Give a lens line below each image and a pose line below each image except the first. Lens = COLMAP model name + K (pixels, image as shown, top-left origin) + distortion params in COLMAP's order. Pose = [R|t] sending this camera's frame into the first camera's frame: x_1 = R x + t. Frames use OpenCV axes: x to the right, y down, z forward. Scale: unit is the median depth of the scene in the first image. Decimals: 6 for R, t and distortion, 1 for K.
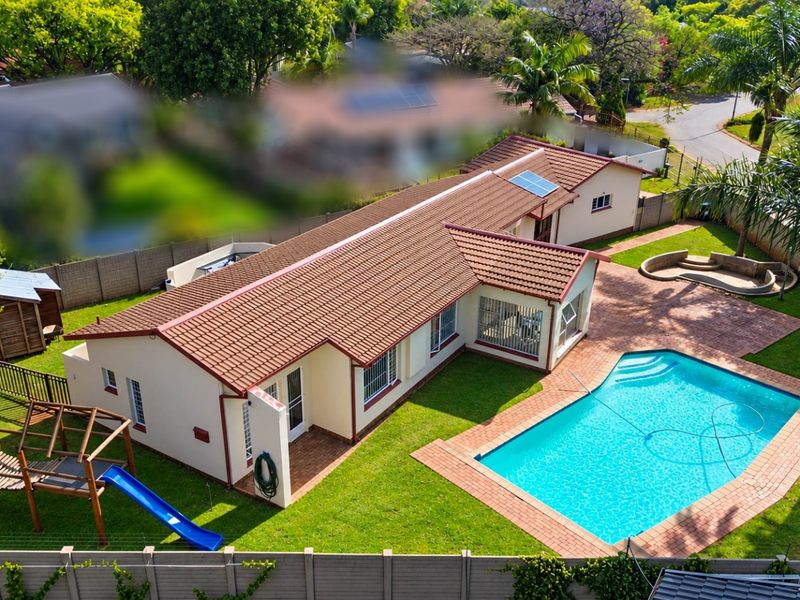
lens RADIAL K [[752.2, 0, 400.1], [0, 752.2, 302.7], [0, 0, 1]] dist [0.029545, 0.000000]
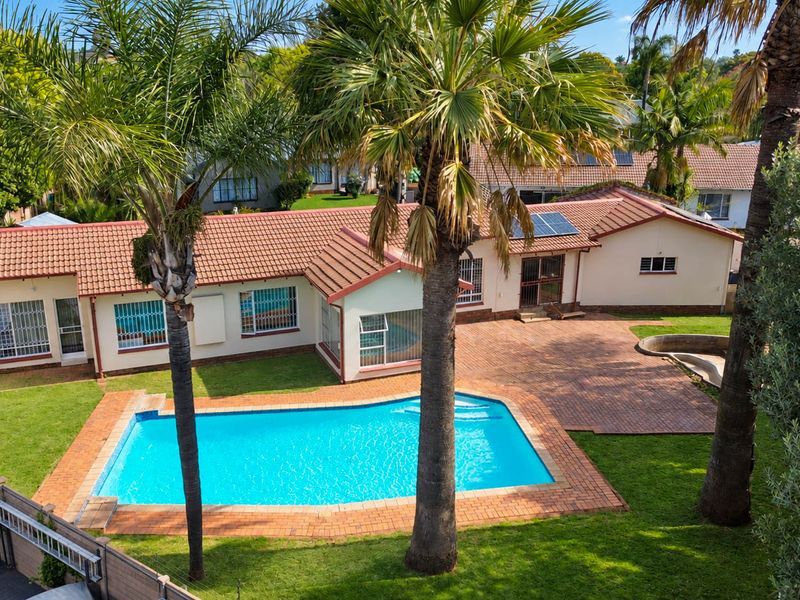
lens RADIAL K [[752.2, 0, 401.8], [0, 752.2, 300.2], [0, 0, 1]] dist [0.029545, 0.000000]
pose [[0.815904, 0.168709, -0.553027, 0.716019], [-0.236508, 0.970185, -0.052961, 0.024159], [0.527603, 0.174006, 0.831479, 0.234147]]
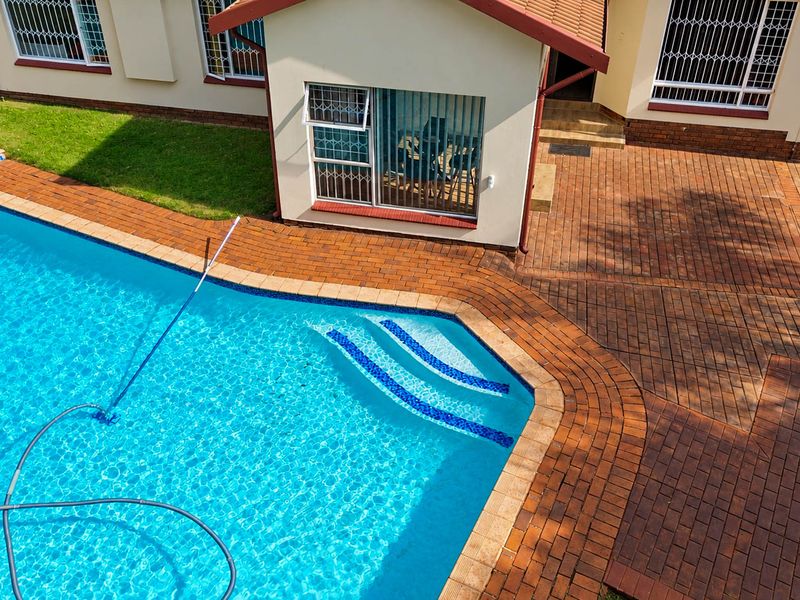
lens RADIAL K [[752.2, 0, 397.9], [0, 752.2, 304.0], [0, 0, 1]] dist [0.029545, 0.000000]
pose [[0.327900, 0.554333, -0.764981, 0.556062], [-0.381218, 0.818535, 0.429736, -0.079278], [0.864381, 0.150714, 0.479720, 0.812736]]
